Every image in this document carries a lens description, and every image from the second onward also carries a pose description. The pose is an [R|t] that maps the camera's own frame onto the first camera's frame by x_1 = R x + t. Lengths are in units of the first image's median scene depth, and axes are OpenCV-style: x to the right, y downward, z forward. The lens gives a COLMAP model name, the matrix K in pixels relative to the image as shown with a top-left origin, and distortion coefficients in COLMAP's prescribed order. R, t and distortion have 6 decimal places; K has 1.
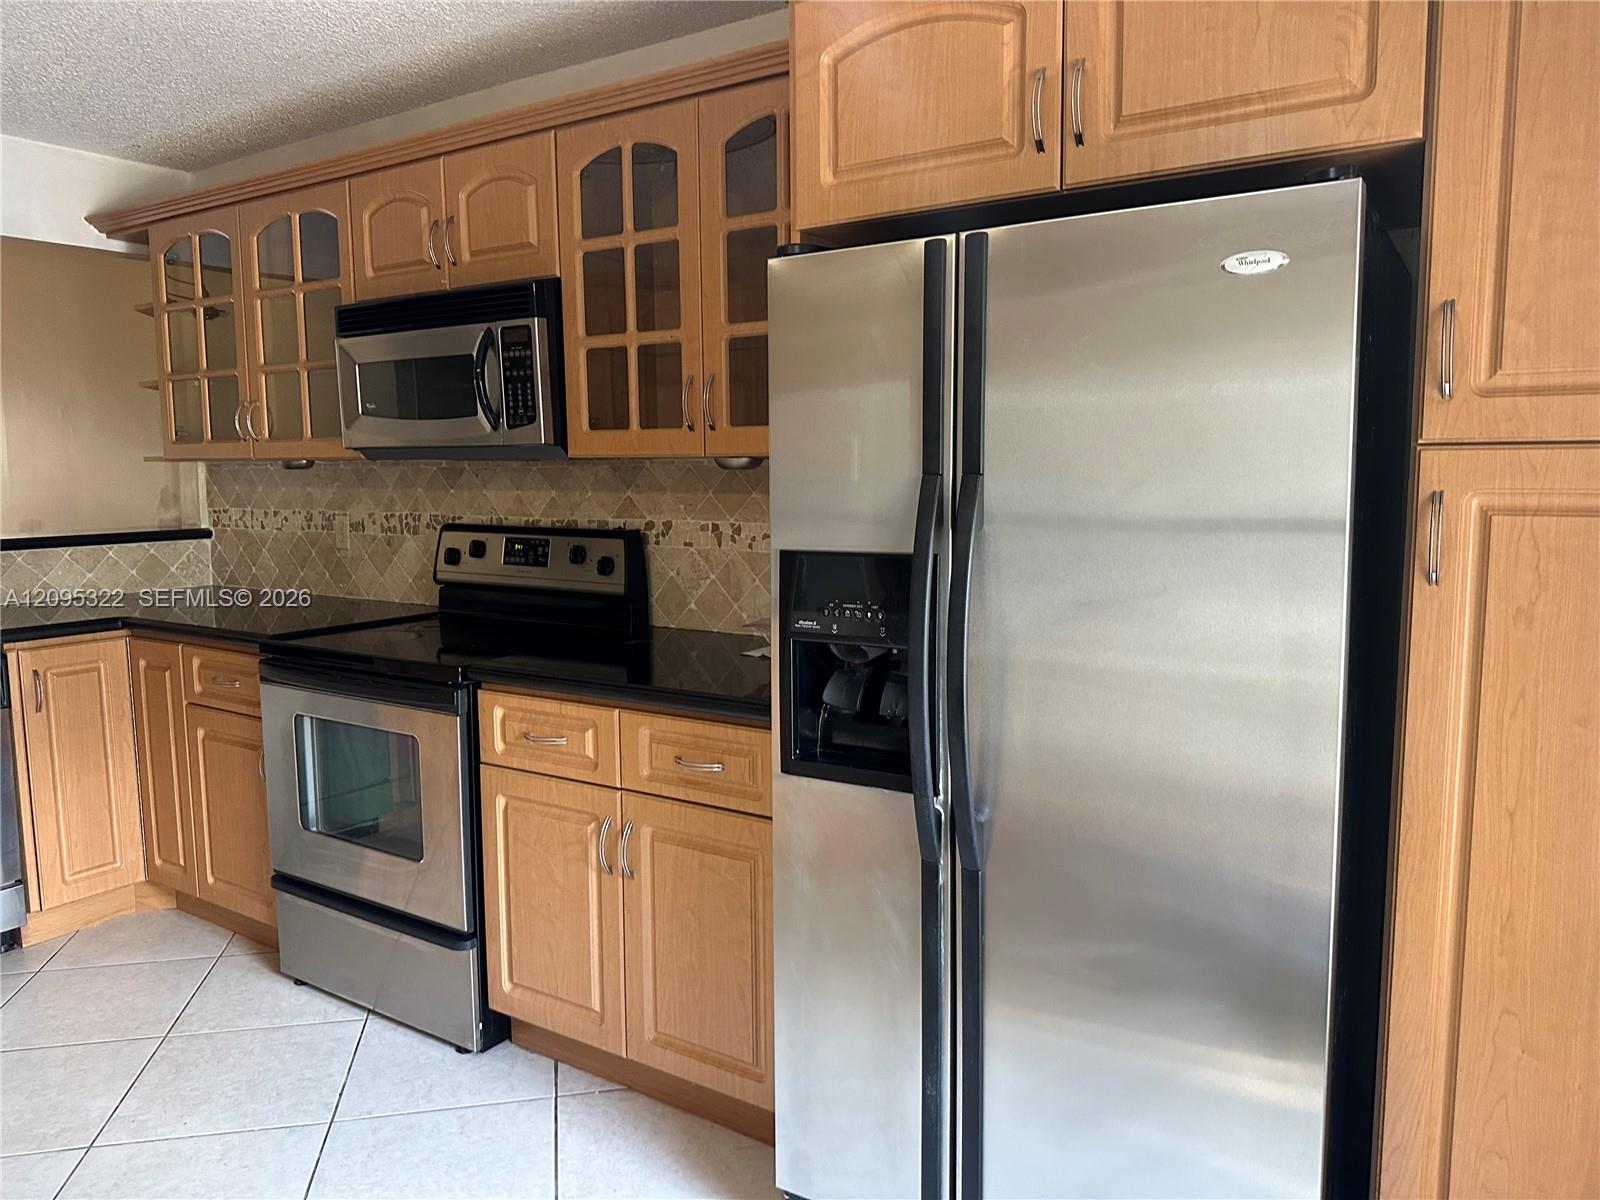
lens RADIAL K [[1144.6, 0, 800.0], [0, 1144.6, 600.0], [0, 0, 1]] dist [0.126488, -0.178475]
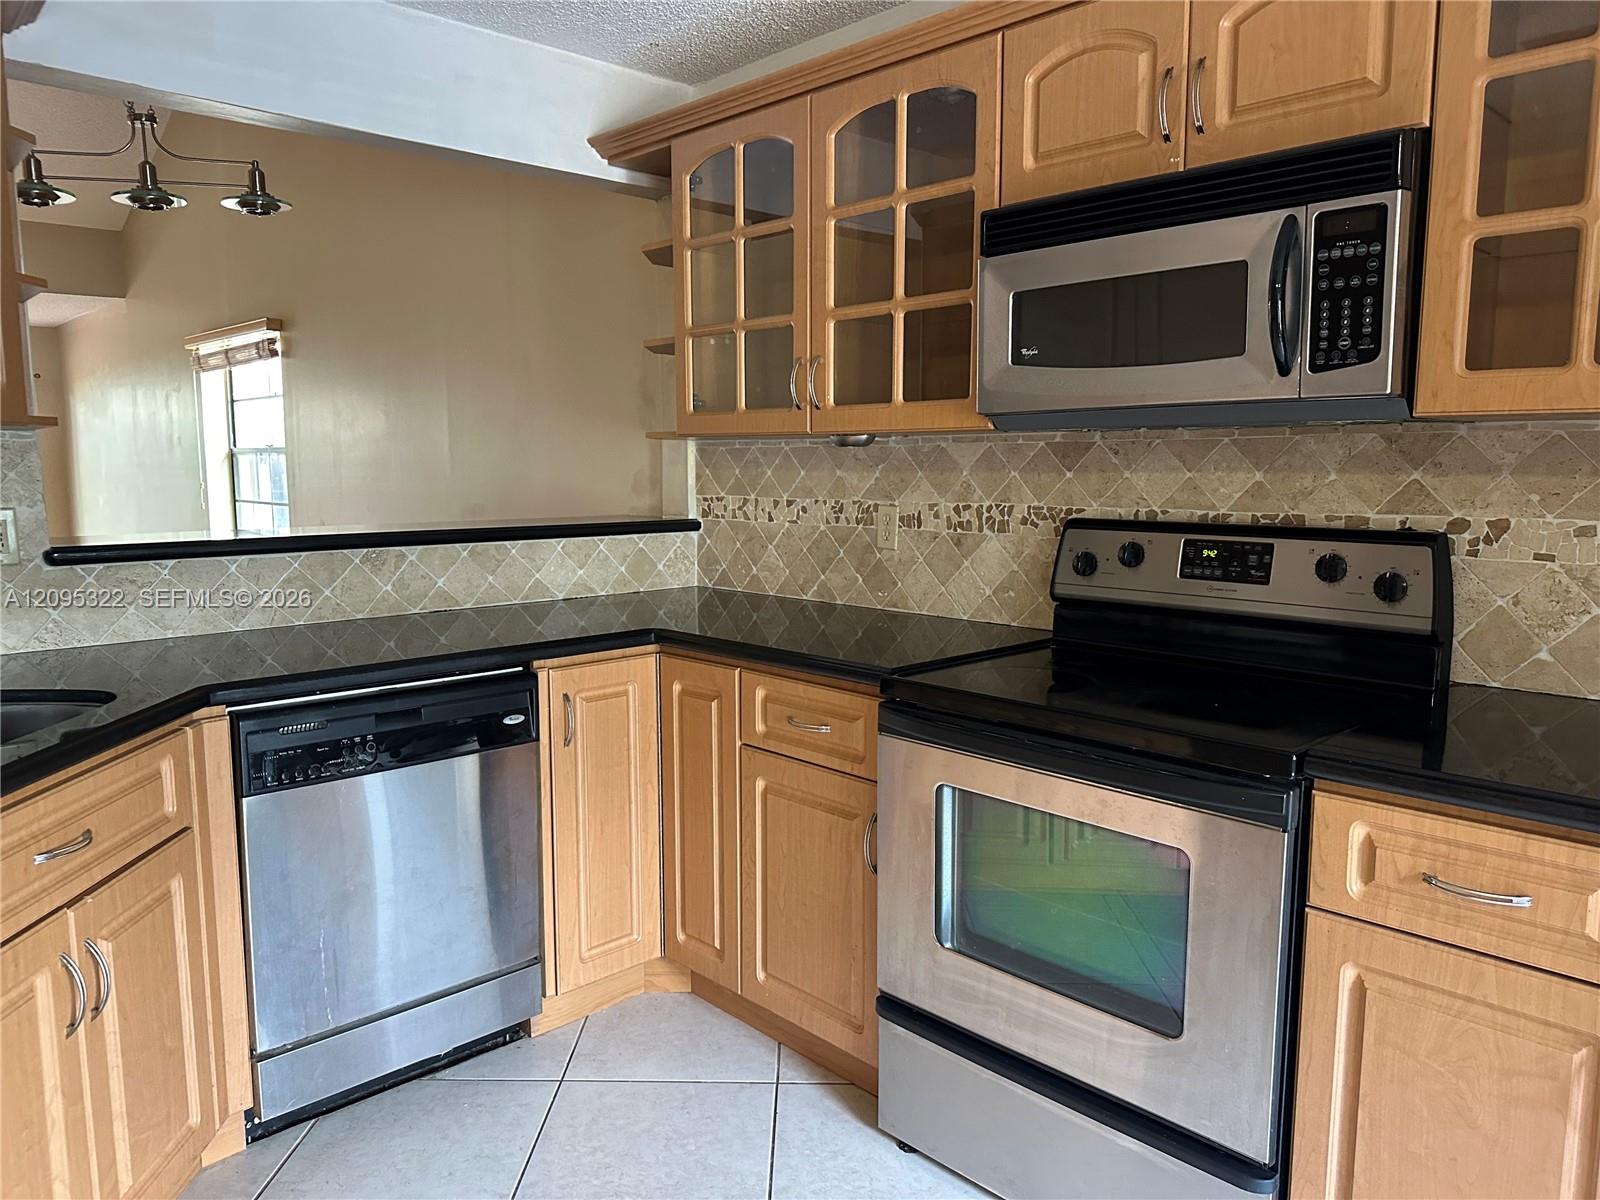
lens RADIAL K [[1144.6, 0, 800.0], [0, 1144.6, 600.0], [0, 0, 1]] dist [0.126488, -0.178475]
pose [[0.976760, 0.033626, -0.211681, -0.337720], [-0.032524, 0.999433, 0.008691, -0.016387], [0.211854, -0.001604, 0.977300, 0.268669]]
